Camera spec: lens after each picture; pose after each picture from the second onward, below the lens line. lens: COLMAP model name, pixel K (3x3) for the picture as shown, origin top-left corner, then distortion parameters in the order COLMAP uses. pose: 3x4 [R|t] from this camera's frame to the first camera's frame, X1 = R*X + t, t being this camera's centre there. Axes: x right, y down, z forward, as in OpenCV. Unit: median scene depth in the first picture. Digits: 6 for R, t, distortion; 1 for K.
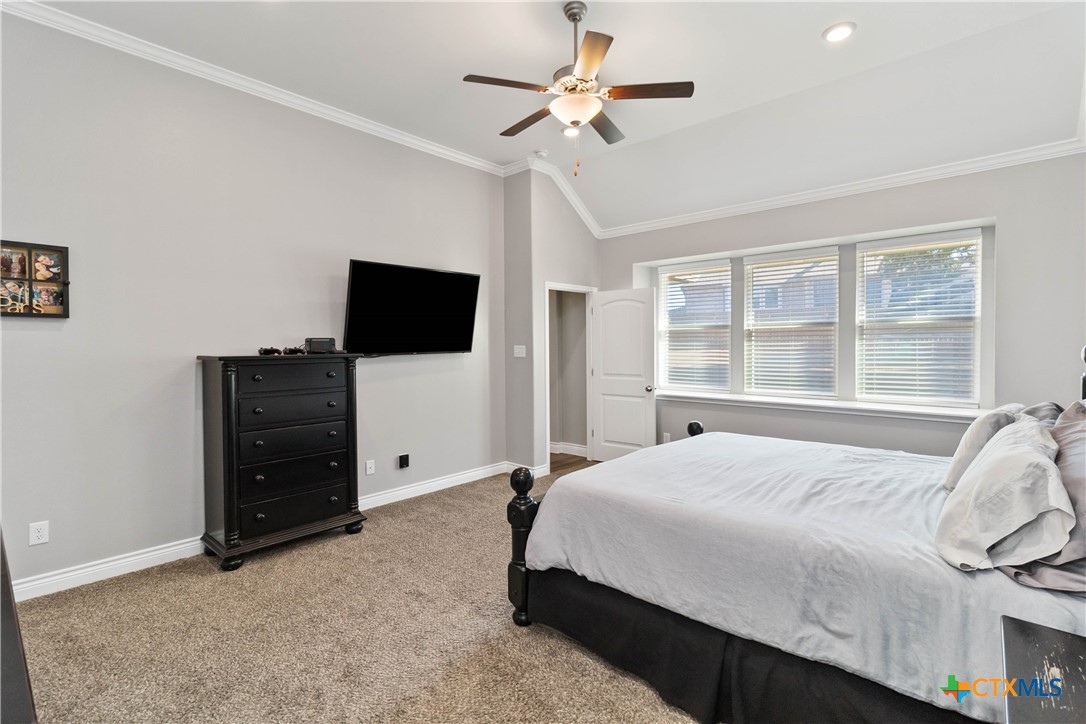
lens RADIAL K [[518.3, 0, 544.5], [0, 518.3, 341.6], [0, 0, 1]] dist [0.004181, 0.000371]
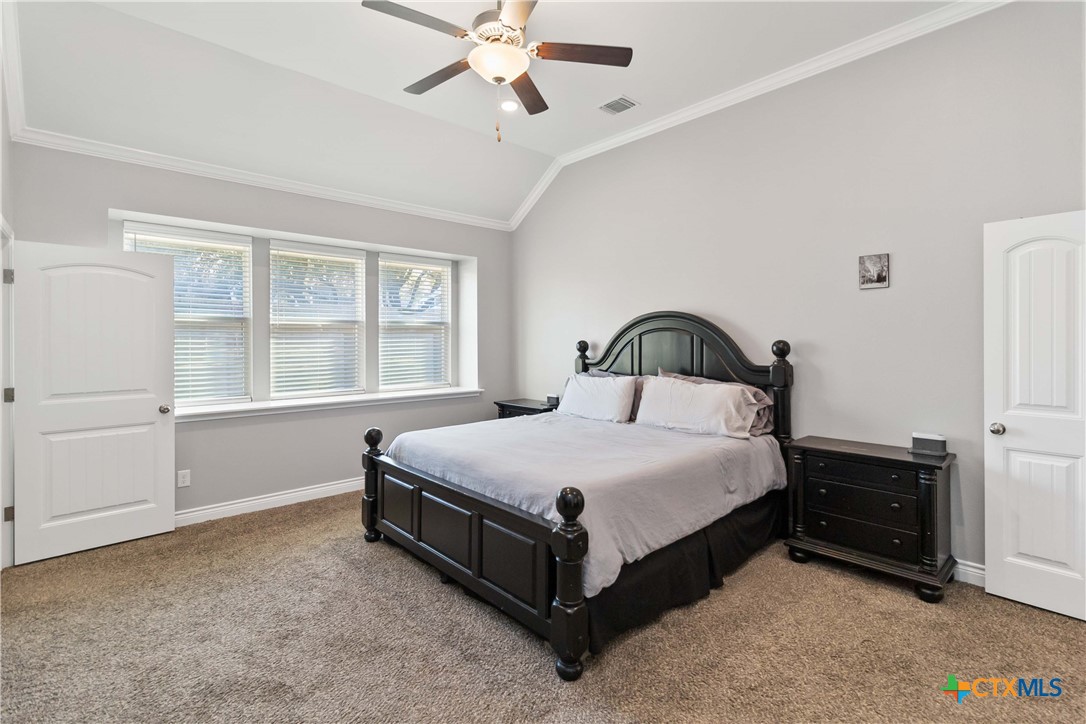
lens RADIAL K [[493.8, 0, 581.7], [0, 493.8, 336.1], [0, 0, 1]] dist [-0.002645, -0.000063]
pose [[0.066604, 0.017585, 0.997625, -0.451332], [-0.001339, 0.999845, -0.017534, 0.011063], [-0.997779, -0.000168, 0.066617, 0.509441]]
